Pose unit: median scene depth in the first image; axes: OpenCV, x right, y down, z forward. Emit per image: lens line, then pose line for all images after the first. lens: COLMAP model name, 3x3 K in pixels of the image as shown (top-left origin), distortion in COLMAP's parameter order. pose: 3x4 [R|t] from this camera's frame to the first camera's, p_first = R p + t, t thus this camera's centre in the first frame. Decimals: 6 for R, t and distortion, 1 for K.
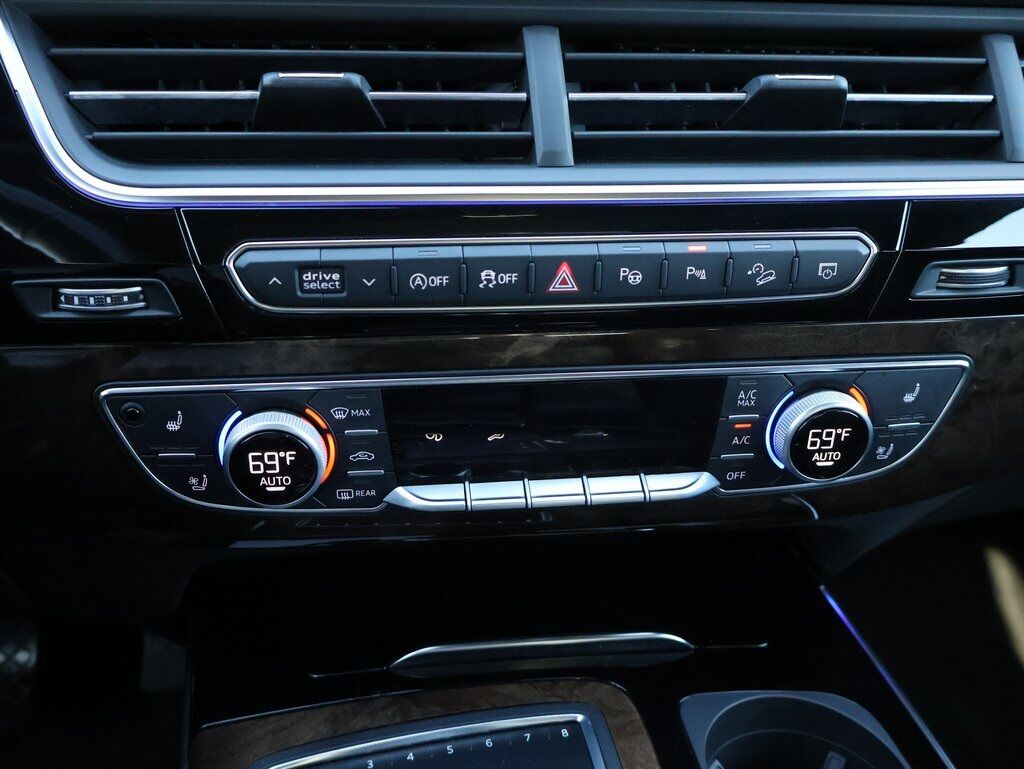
lens RADIAL K [[968.5, 0, 512.0], [0, 968.5, 384.5], [0, 0, 1]] dist [-0.006805, 0.017631]
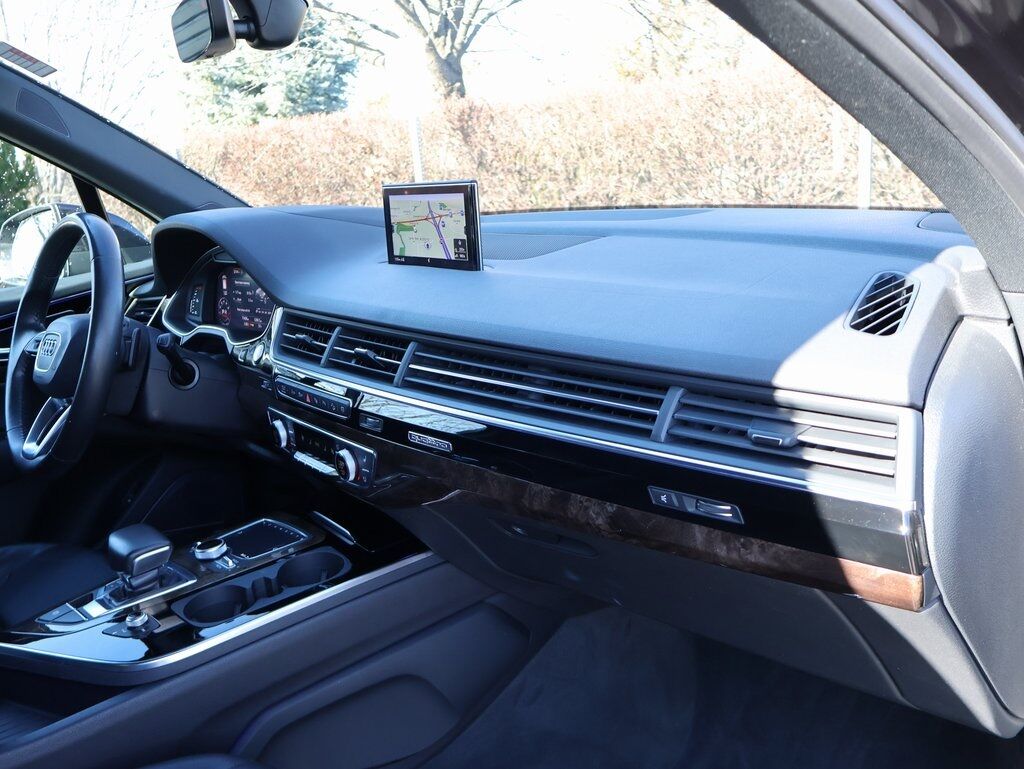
lens RADIAL K [[968.5, 0, 512.0], [0, 968.5, 384.5], [0, 0, 1]] dist [-0.006805, 0.017631]
pose [[0.467304, 0.142754, -0.872496, 3.414348], [-0.269588, 0.962886, 0.013153, -0.397659], [0.841991, 0.229068, 0.488445, -0.092553]]
